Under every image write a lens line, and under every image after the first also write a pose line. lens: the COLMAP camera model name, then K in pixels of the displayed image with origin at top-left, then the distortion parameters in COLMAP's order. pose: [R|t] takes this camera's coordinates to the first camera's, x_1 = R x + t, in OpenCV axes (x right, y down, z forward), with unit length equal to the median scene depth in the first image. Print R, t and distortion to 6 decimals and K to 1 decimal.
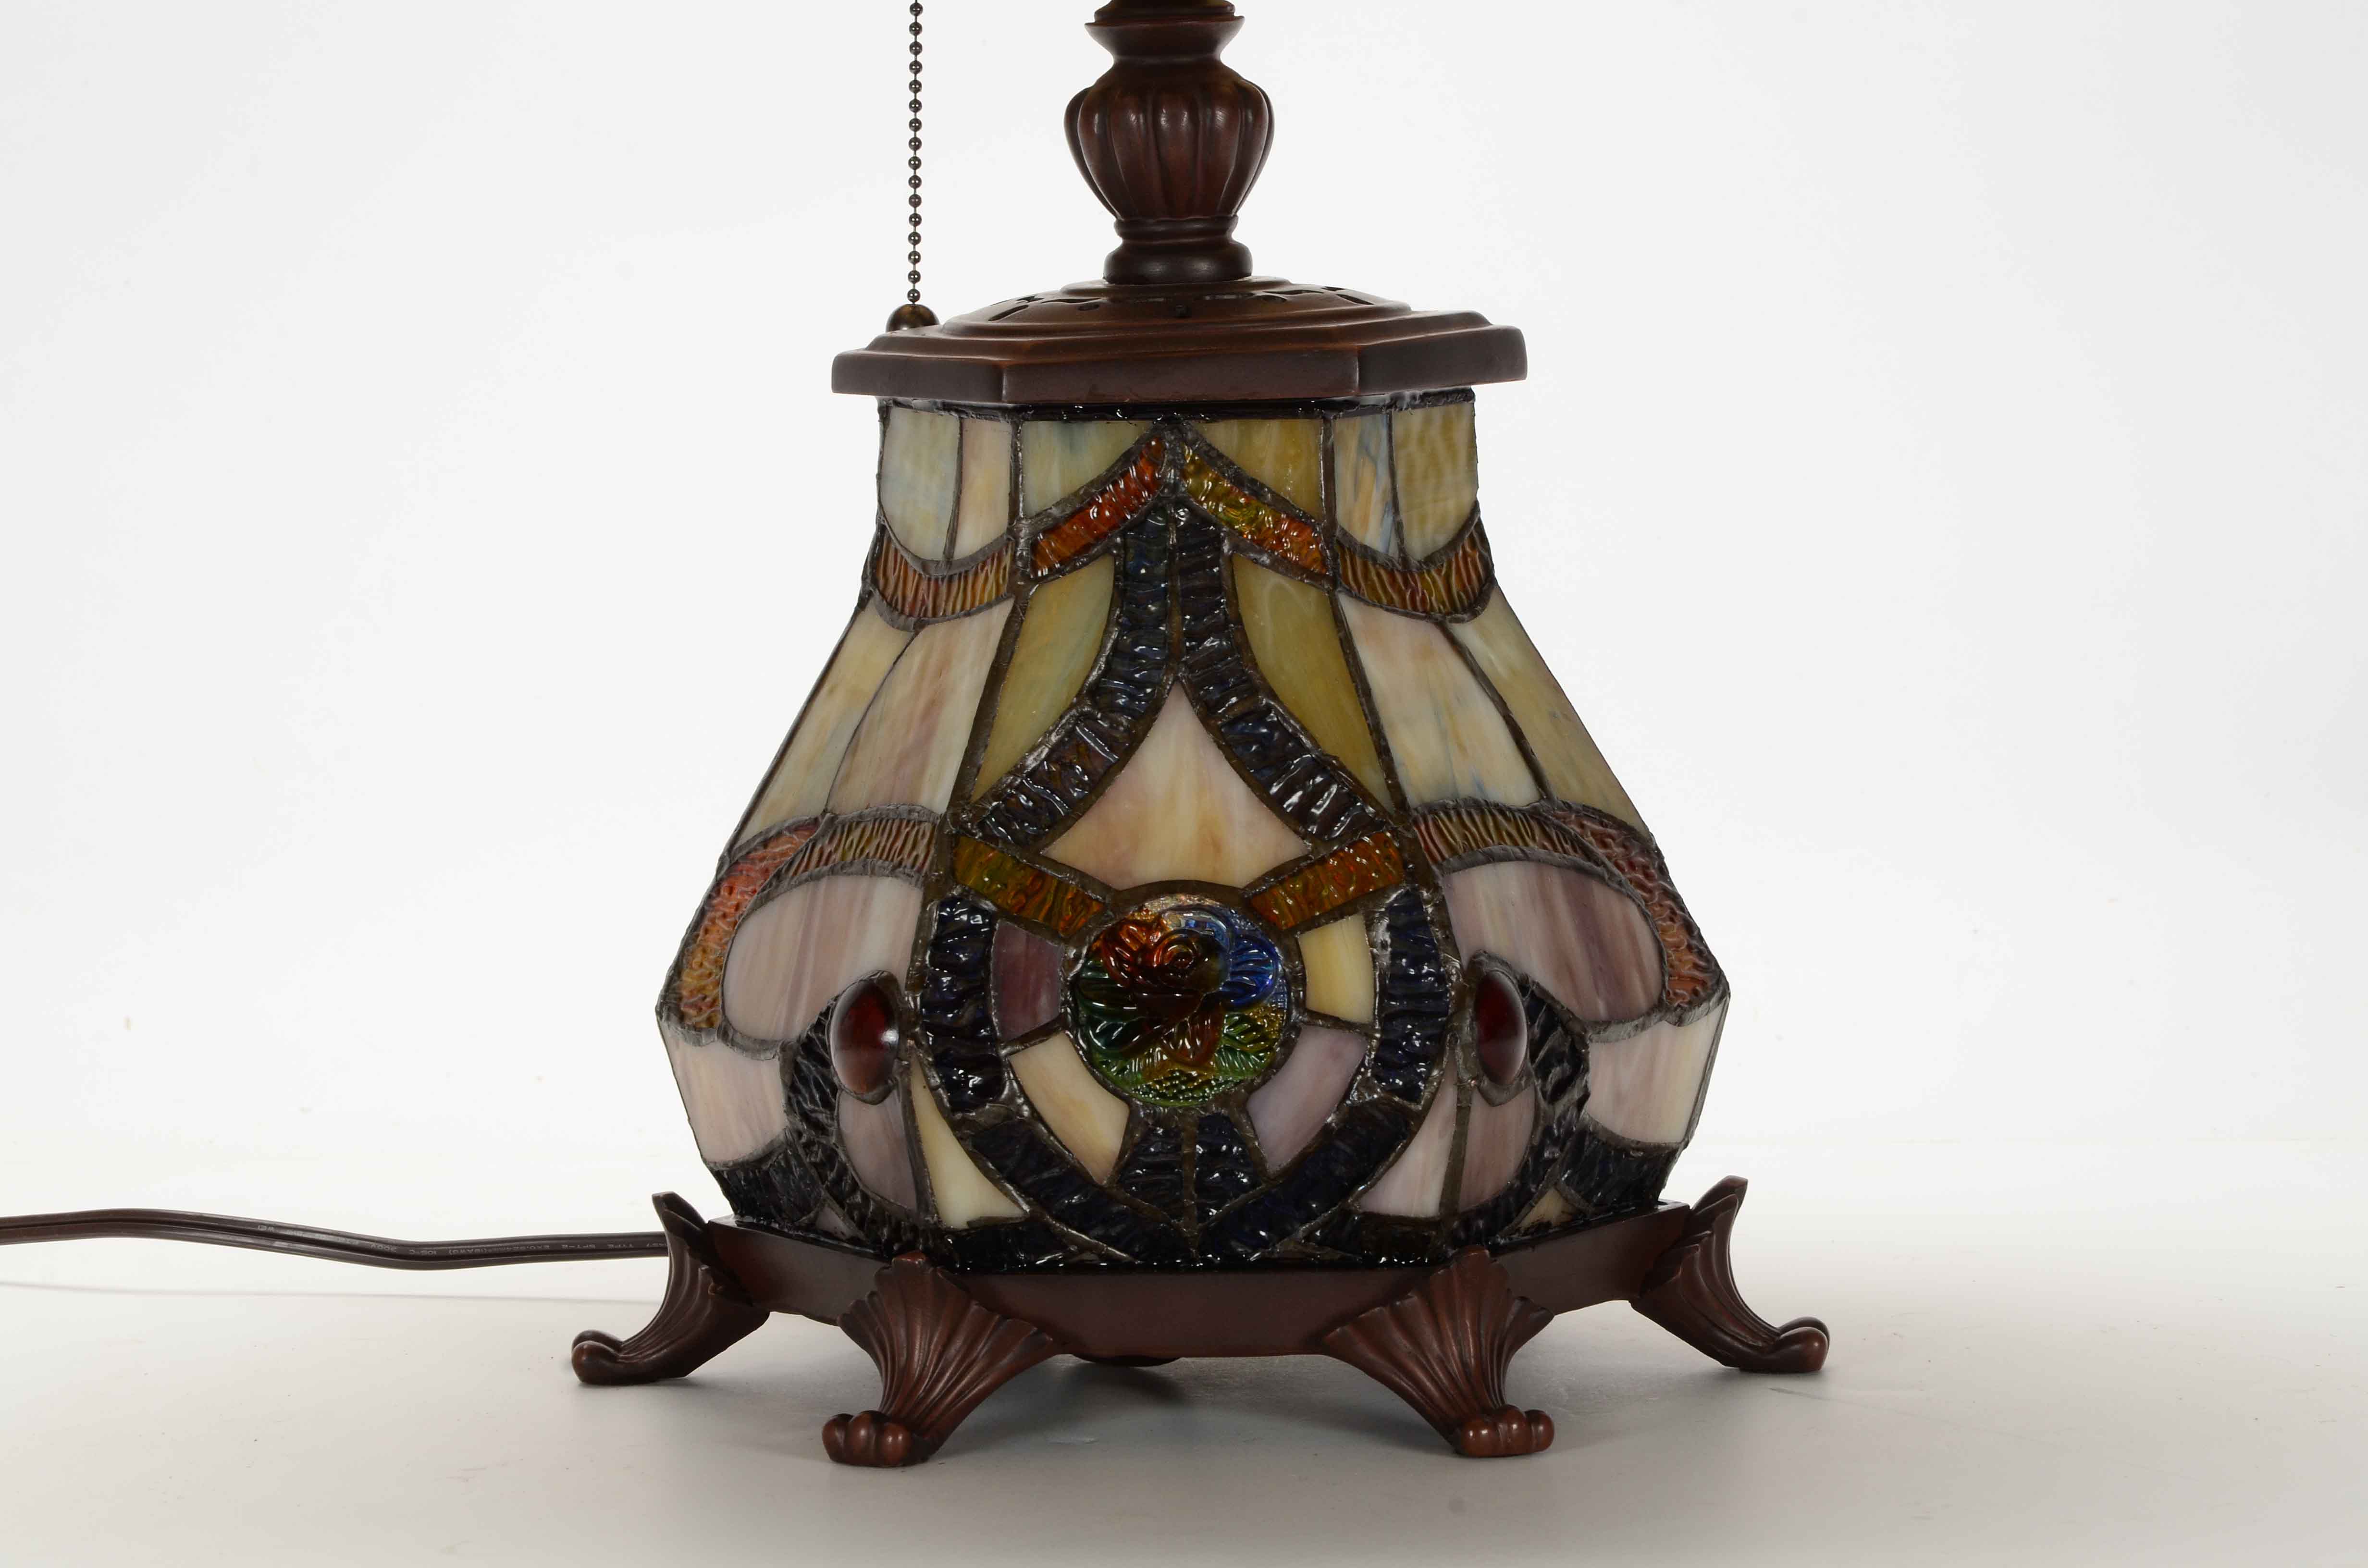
lens RADIAL K [[10181.3, 0, 1171.9], [0, 10181.3, 792.9], [0, 0, 1]] dist [1.157163, 0.000000]
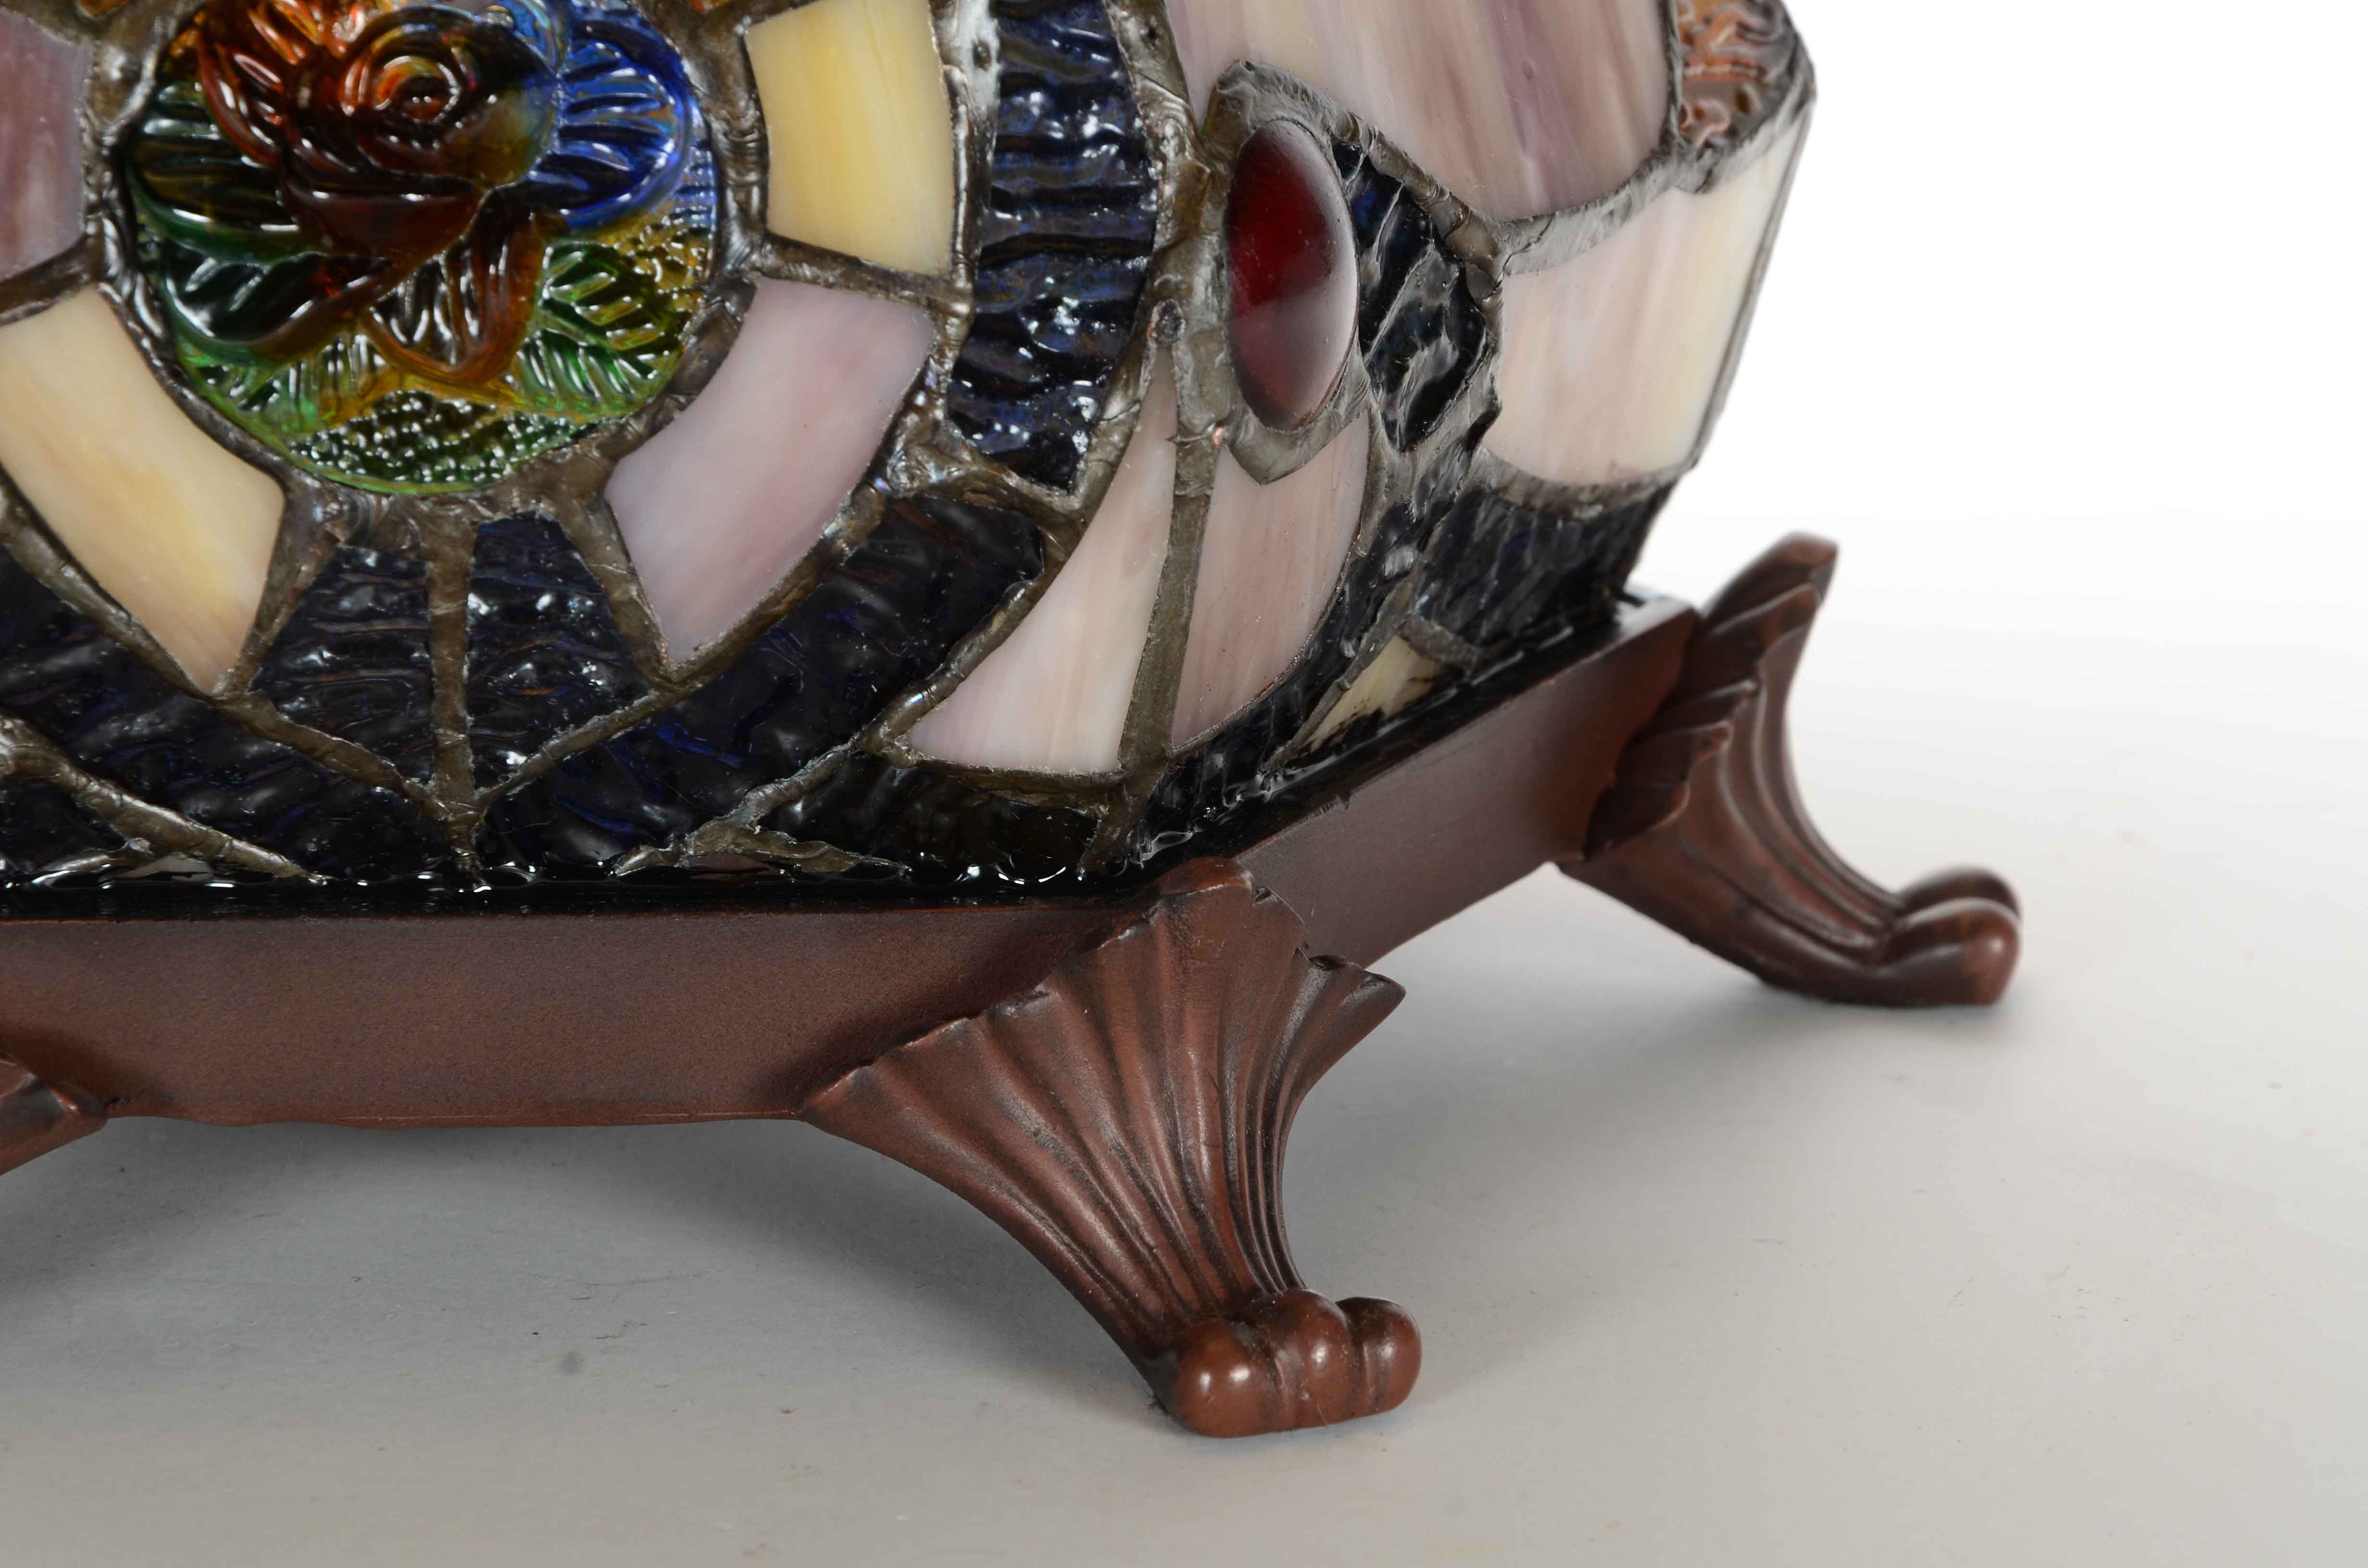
lens RADIAL K [[10181.3, 0, 1153.9], [0, 10181.3, 910.6], [0, 0, 1]] dist [1.157163, 0.000000]
pose [[0.998497, 0.001688, 0.054777, 0.006821], [-0.010478, 0.986965, 0.160596, -0.014043], [-0.053792, -0.160929, 0.985499, 0.628524]]
